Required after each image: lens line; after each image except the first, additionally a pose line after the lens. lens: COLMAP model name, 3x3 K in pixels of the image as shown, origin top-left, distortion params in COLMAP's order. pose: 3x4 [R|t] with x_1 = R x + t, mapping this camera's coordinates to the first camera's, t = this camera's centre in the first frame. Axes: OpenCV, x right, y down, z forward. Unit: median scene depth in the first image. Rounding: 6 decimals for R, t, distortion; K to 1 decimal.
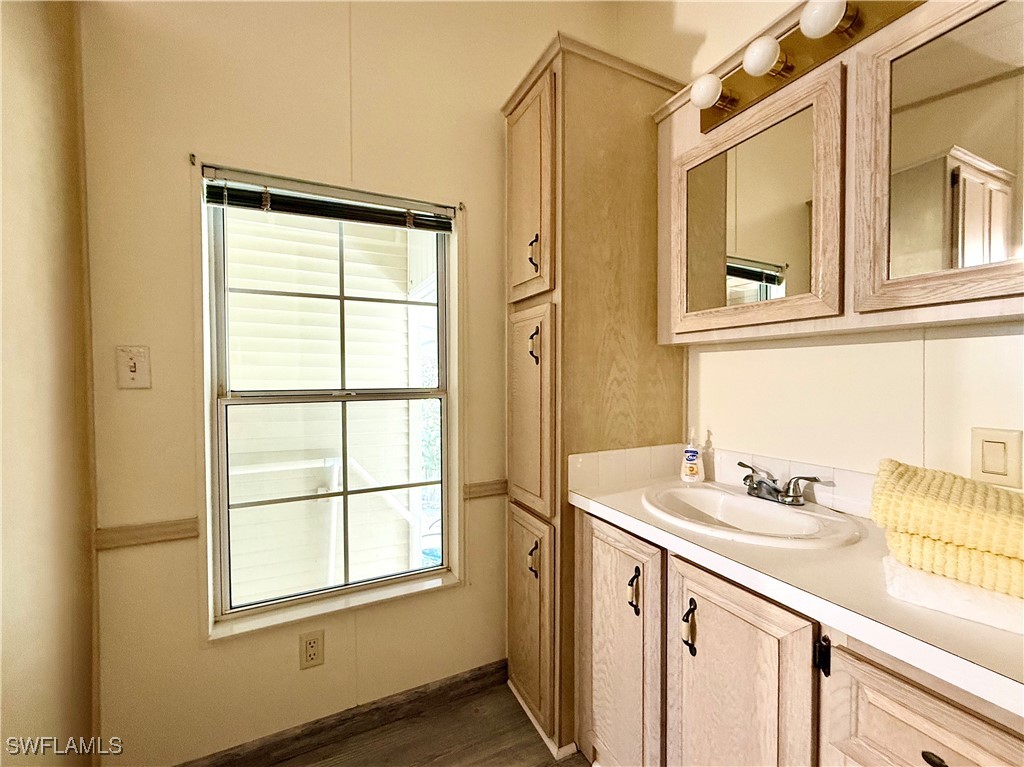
lens RADIAL K [[419.1, 0, 511.0], [0, 419.1, 385.9], [0, 0, 1]] dist [0.000122, 0.000118]
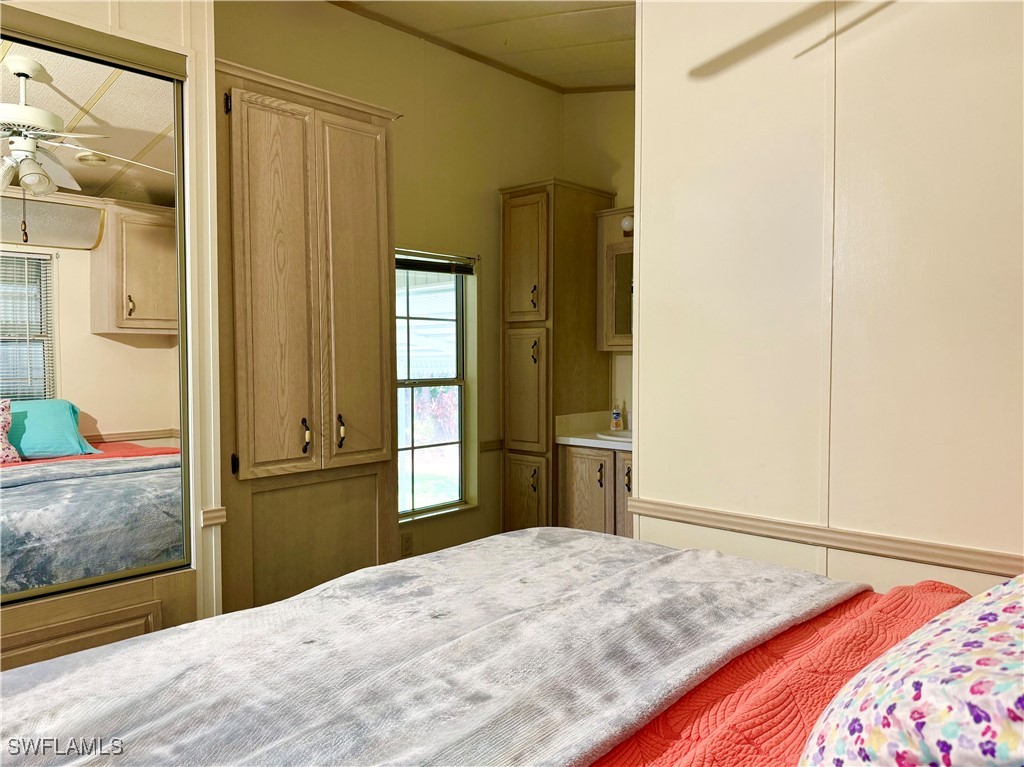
lens RADIAL K [[747.6, 0, 512.0], [0, 747.6, 383.5], [0, 0, 1]] dist [0.270577, -0.000269]
pose [[0.931914, -0.012087, 0.362478, -1.092041], [0.007491, 0.999873, 0.014082, -0.012865], [-0.362602, -0.010408, 0.931886, -1.728984]]
